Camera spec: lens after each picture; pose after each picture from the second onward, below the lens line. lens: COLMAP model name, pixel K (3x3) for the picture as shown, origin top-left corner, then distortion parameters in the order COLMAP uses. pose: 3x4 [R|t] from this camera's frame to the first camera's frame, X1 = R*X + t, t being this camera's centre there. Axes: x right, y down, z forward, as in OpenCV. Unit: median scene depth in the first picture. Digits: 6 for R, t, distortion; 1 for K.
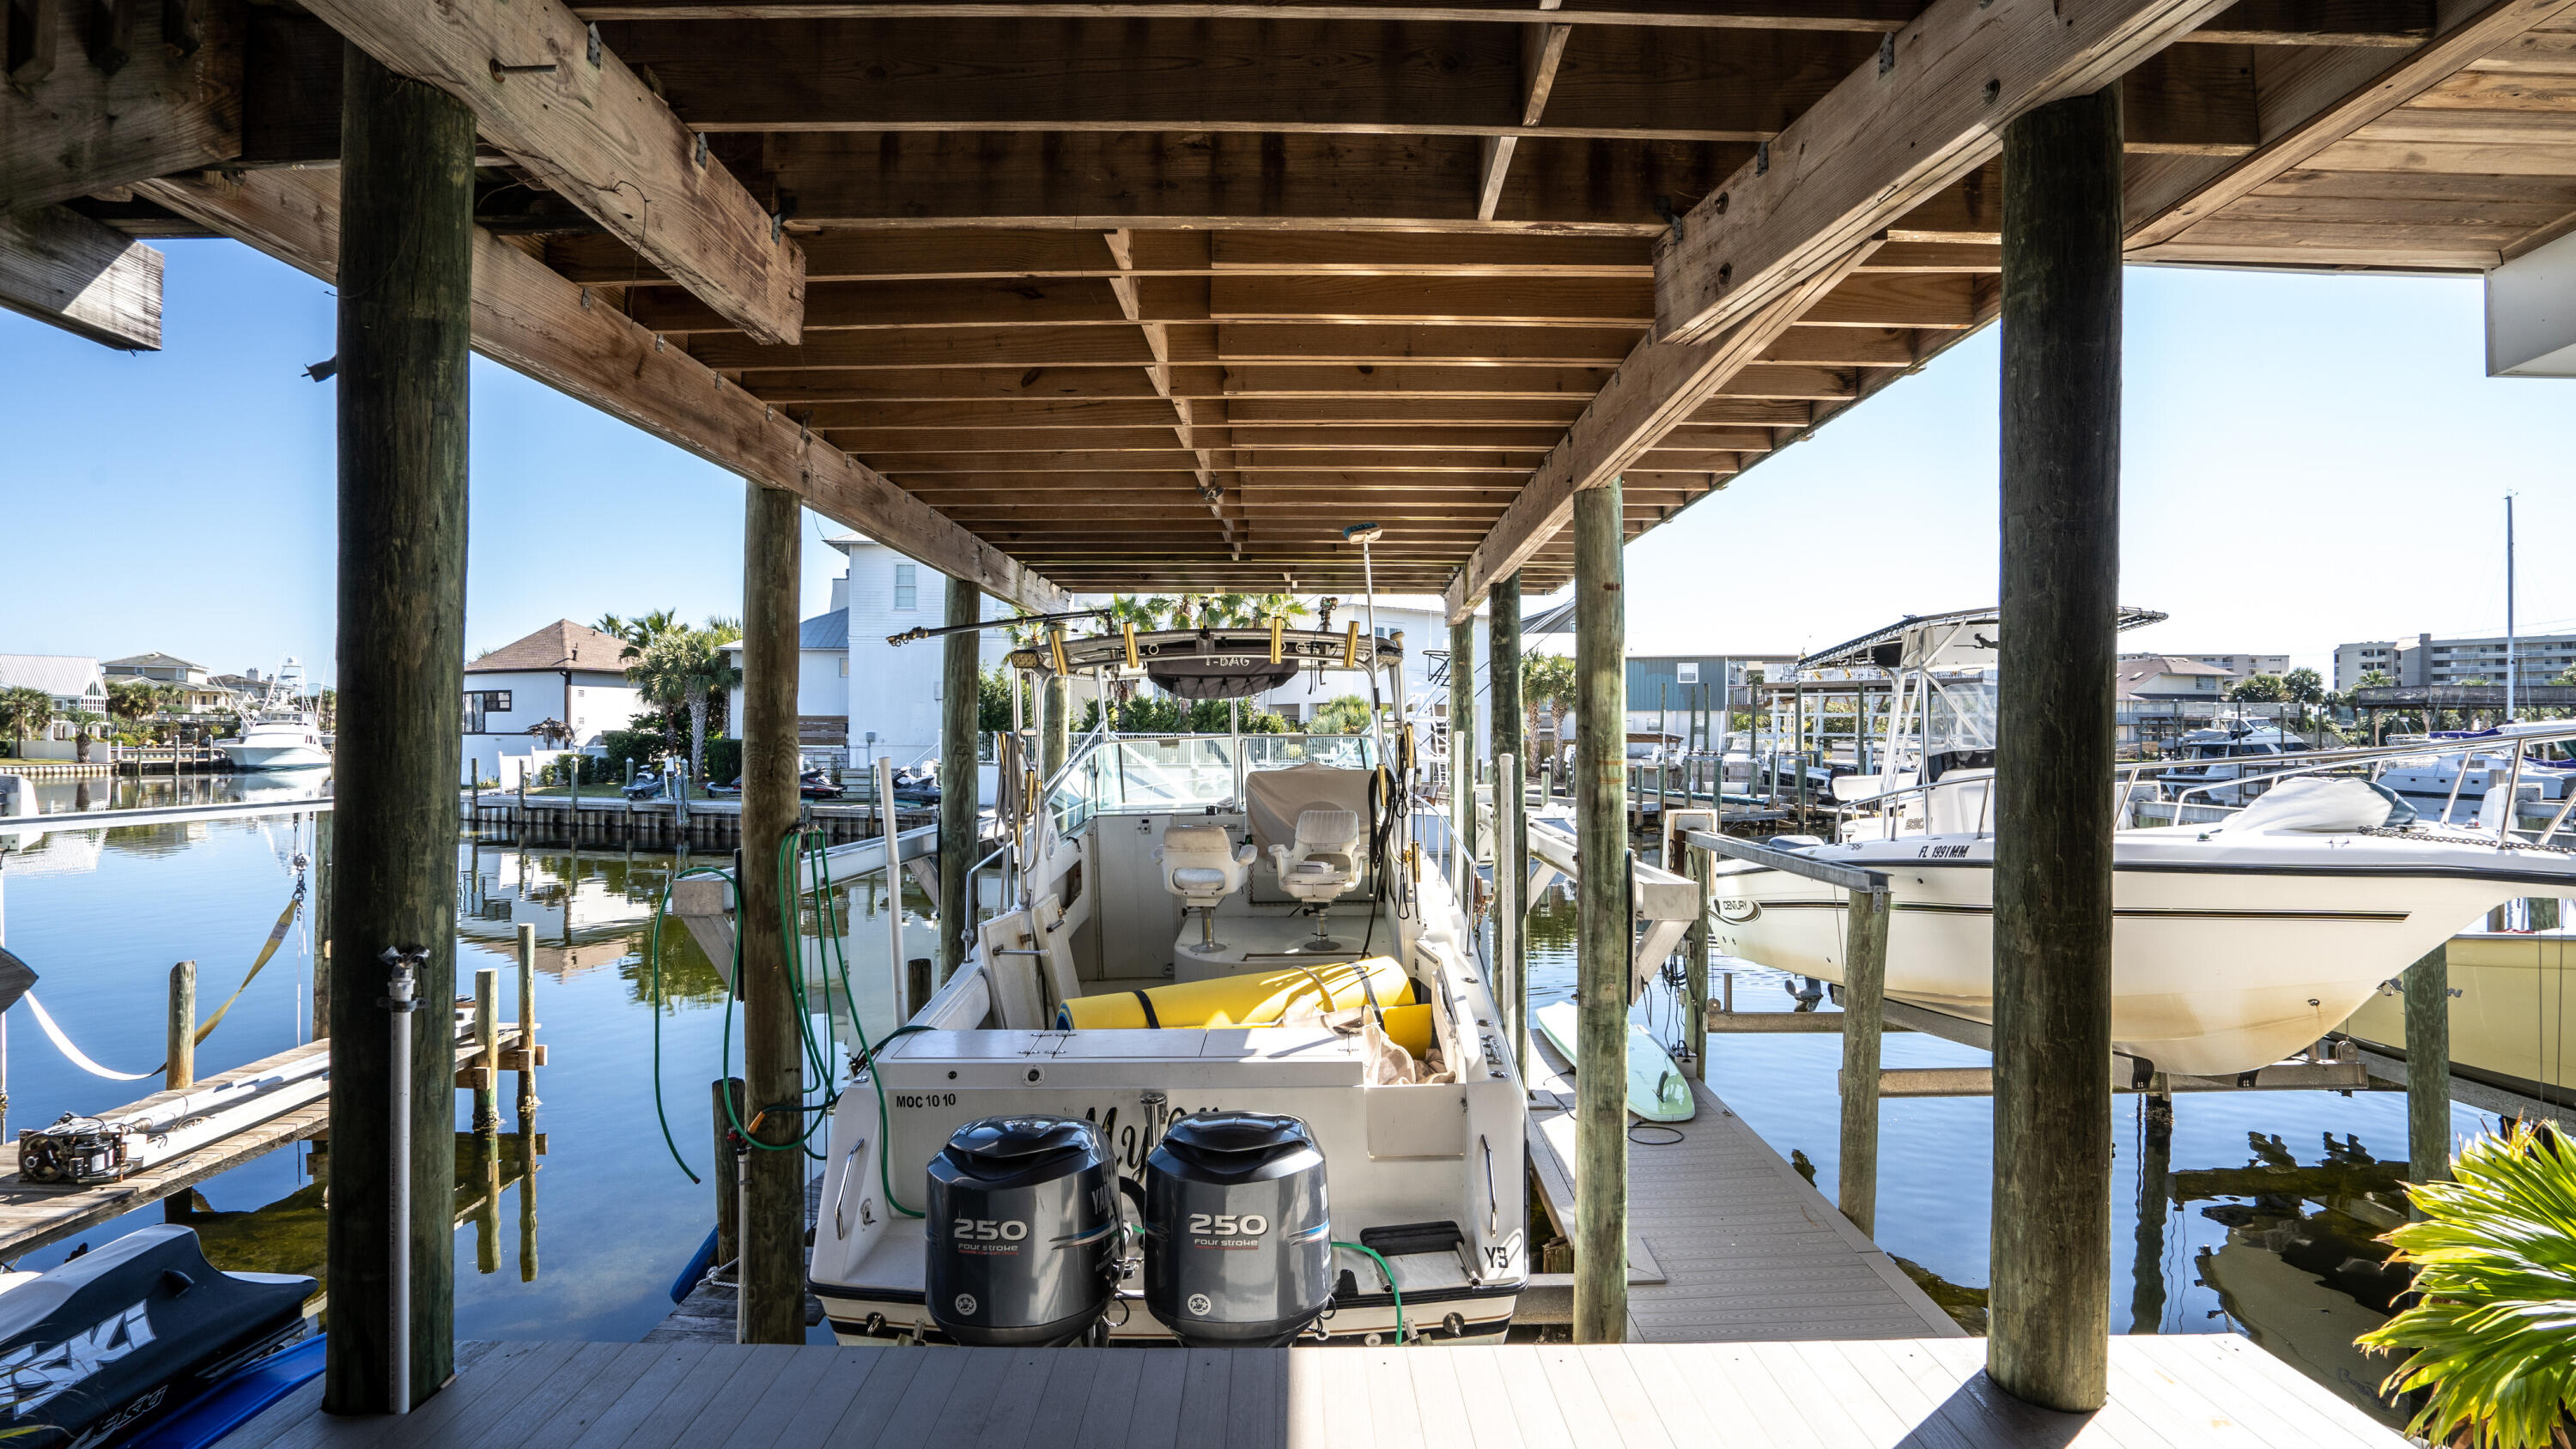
lens RADIAL K [[1189.7, 0, 1293.6], [0, 1189.7, 737.3], [0, 0, 1]] dist [-0.053828, 0.018579]
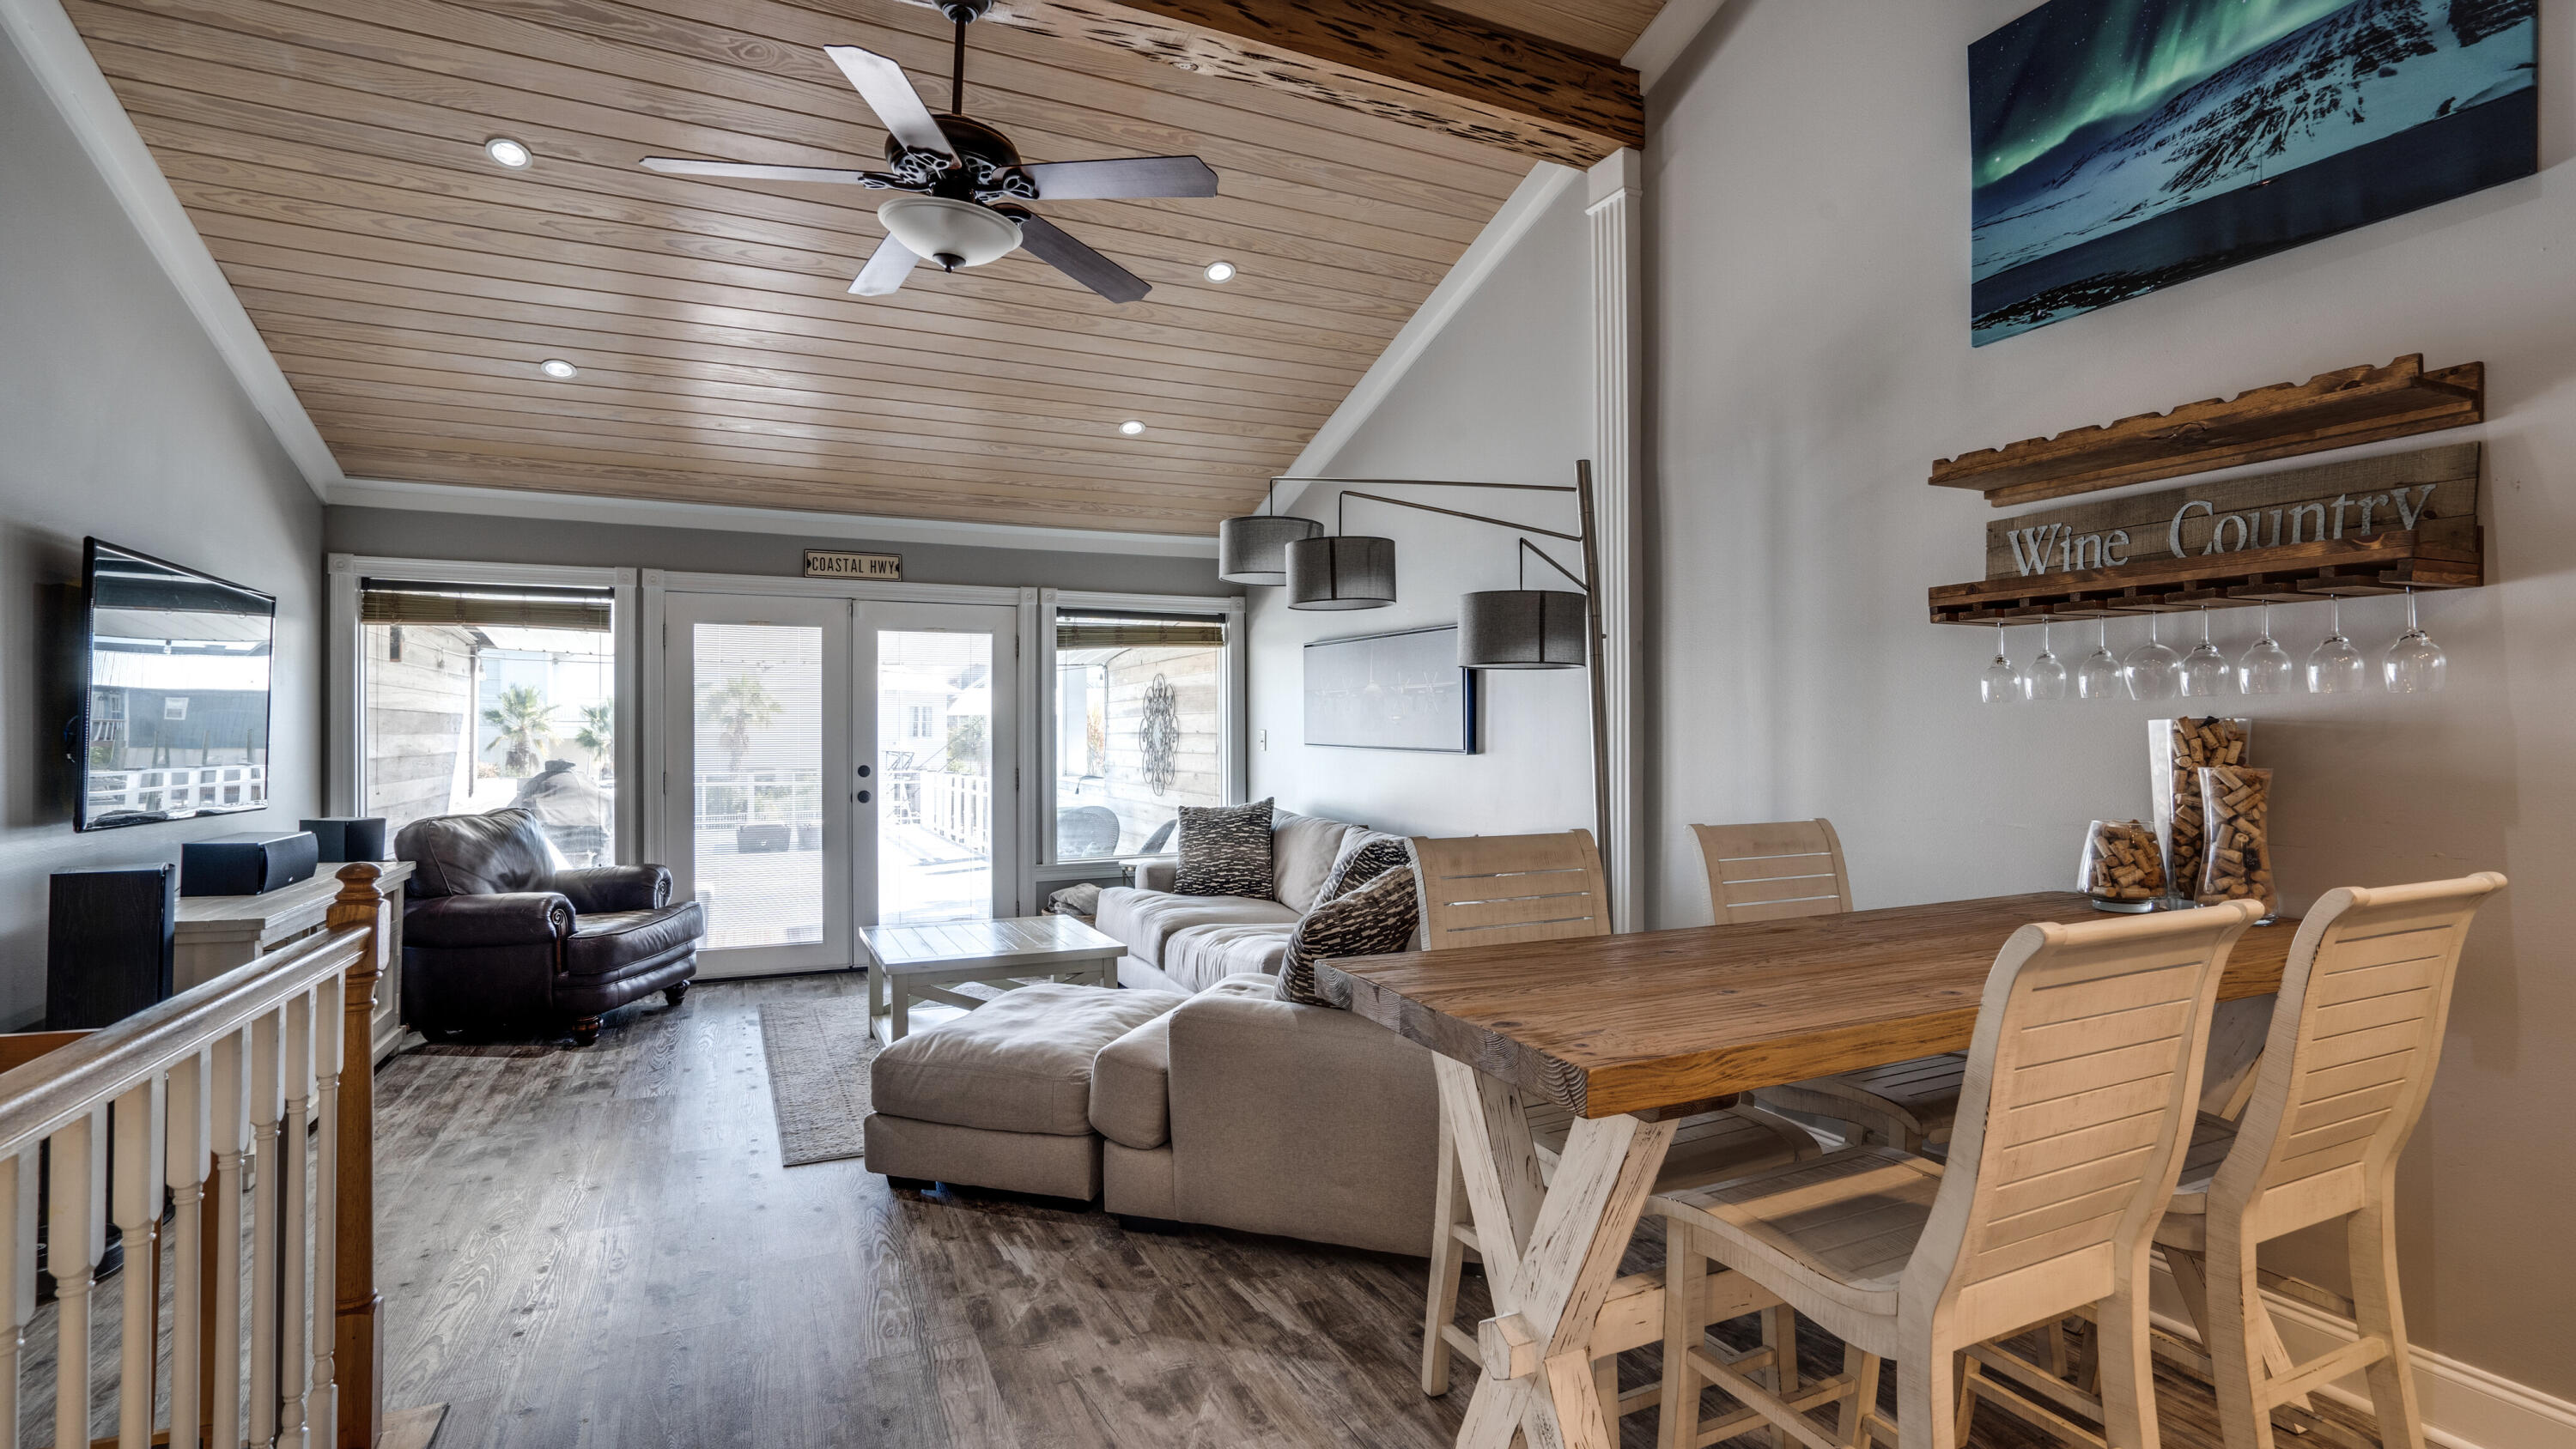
lens RADIAL K [[1192.0, 0, 1283.3], [0, 1192.0, 728.0], [0, 0, 1]] dist [-0.043616, 0.019380]
pose [[0.913411, 0.000385, 0.407038, -0.015918], [-0.001310, 0.999997, 0.001993, -0.088931], [-0.407036, -0.002354, 0.913409, -0.304991]]
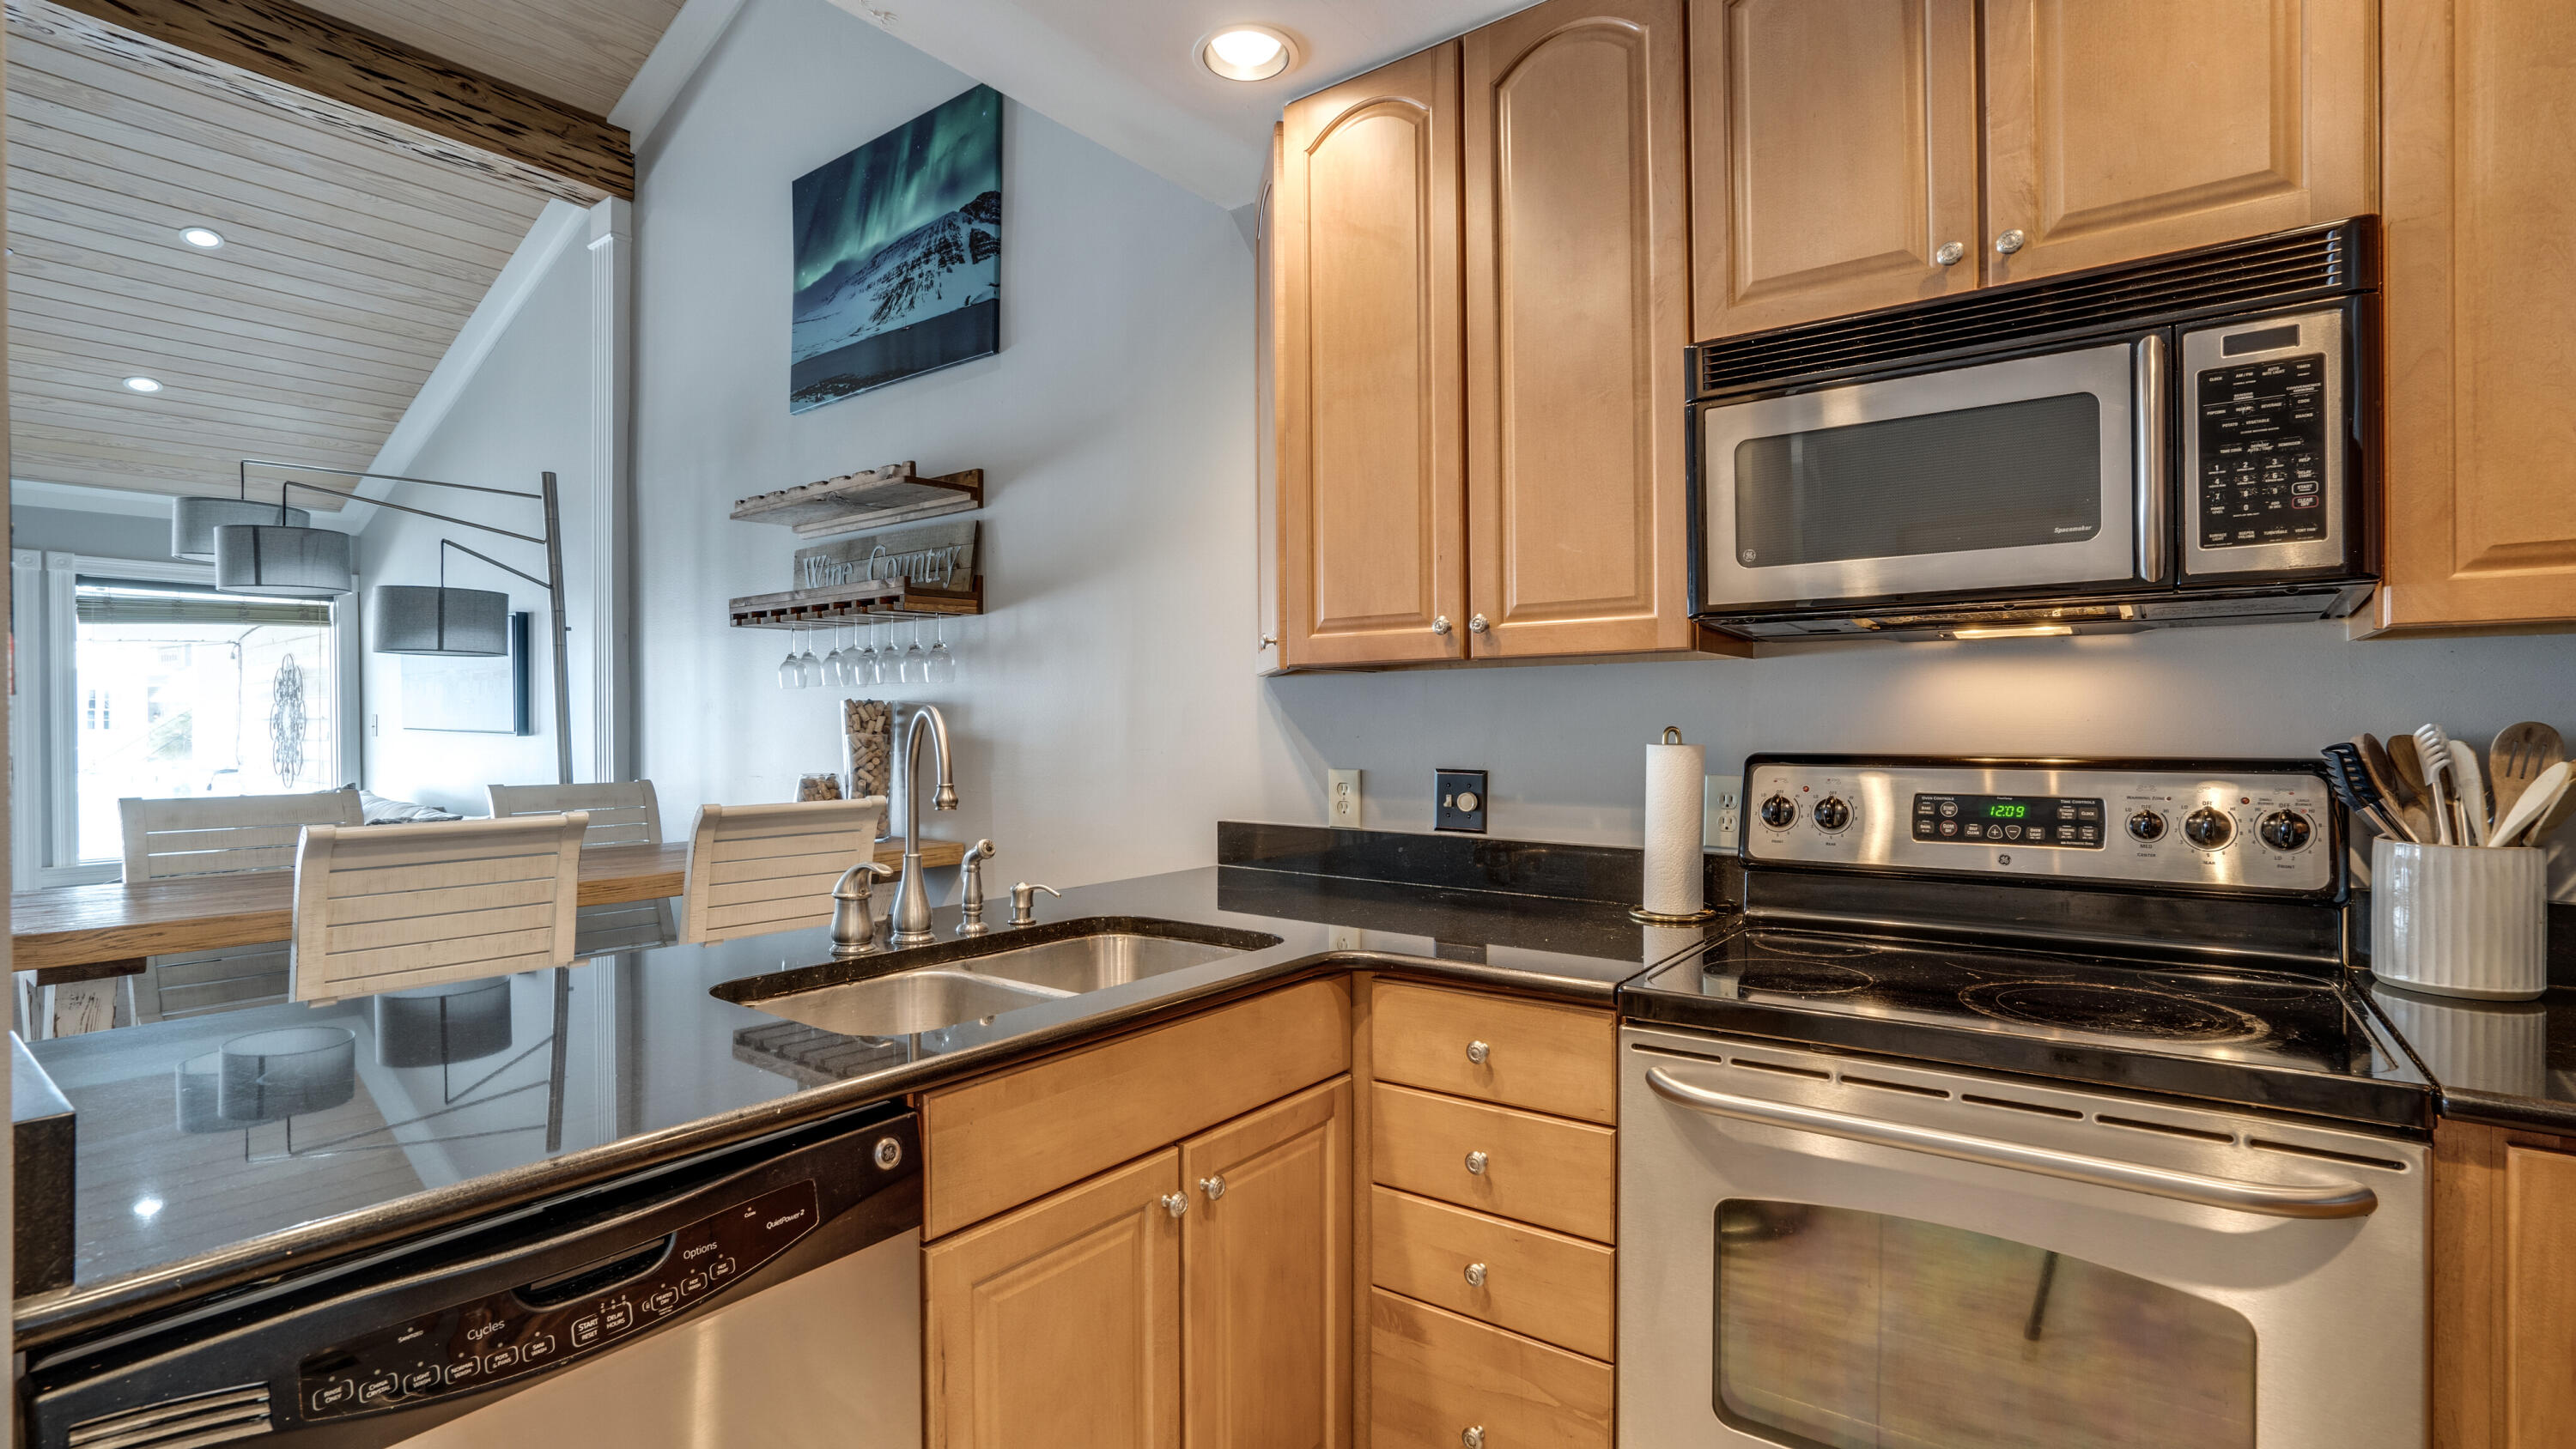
lens RADIAL K [[1191.2, 0, 1285.4], [0, 1191.2, 728.8], [0, 0, 1]] dist [-0.040931, 0.018491]
pose [[0.619285, -0.004312, 0.785154, 0.003600], [-0.003075, 0.999964, 0.007916, -0.088045], [-0.785160, -0.007317, 0.619250, -0.348155]]
